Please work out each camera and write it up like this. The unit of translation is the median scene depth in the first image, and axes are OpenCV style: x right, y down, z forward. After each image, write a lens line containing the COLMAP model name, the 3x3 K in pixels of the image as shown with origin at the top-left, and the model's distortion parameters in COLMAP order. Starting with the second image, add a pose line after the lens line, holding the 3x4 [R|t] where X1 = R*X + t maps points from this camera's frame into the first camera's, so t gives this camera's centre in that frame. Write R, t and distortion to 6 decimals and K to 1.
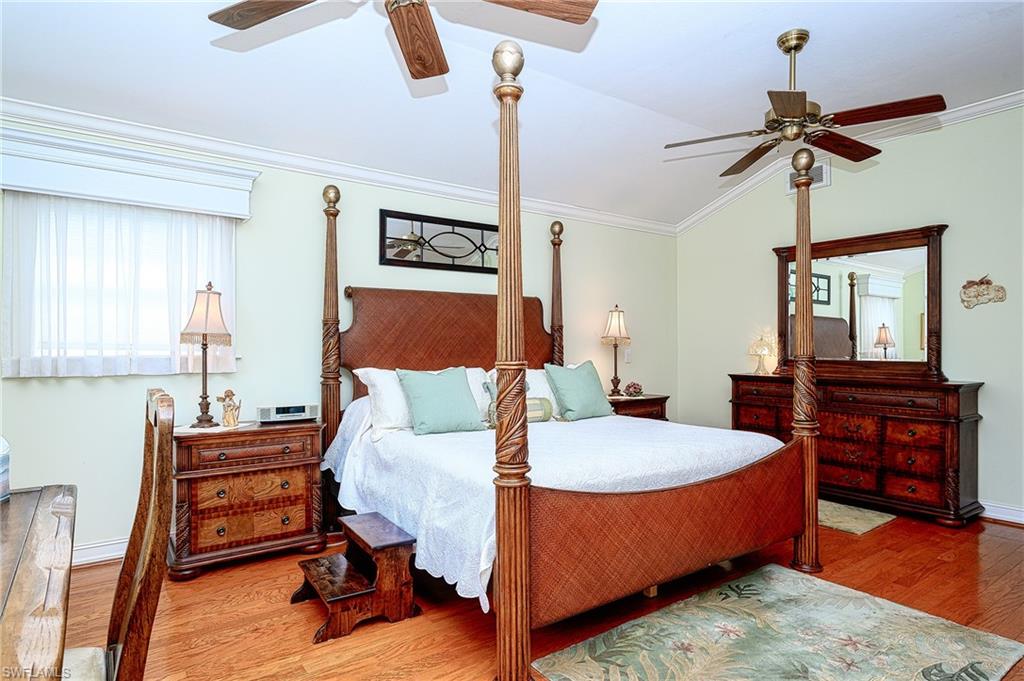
lens RADIAL K [[546.1, 0, 555.2], [0, 546.1, 343.2], [0, 0, 1]] dist [-0.006564, 0.003673]
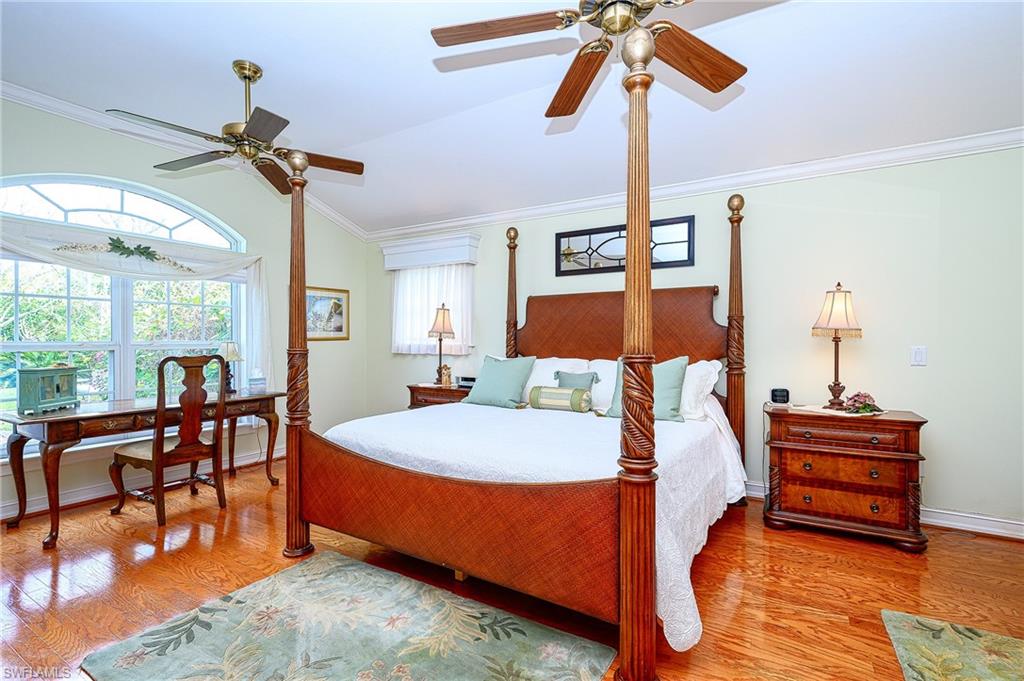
lens RADIAL K [[464.1, 0, 514.2], [0, 464.1, 342.4], [0, 0, 1]] dist [-0.010437, -0.000549]
pose [[0.391125, 0.006174, -0.920317, 0.624878], [0.003052, 0.999963, 0.008005, 0.003020], [0.920333, -0.005940, 0.391092, 0.457100]]
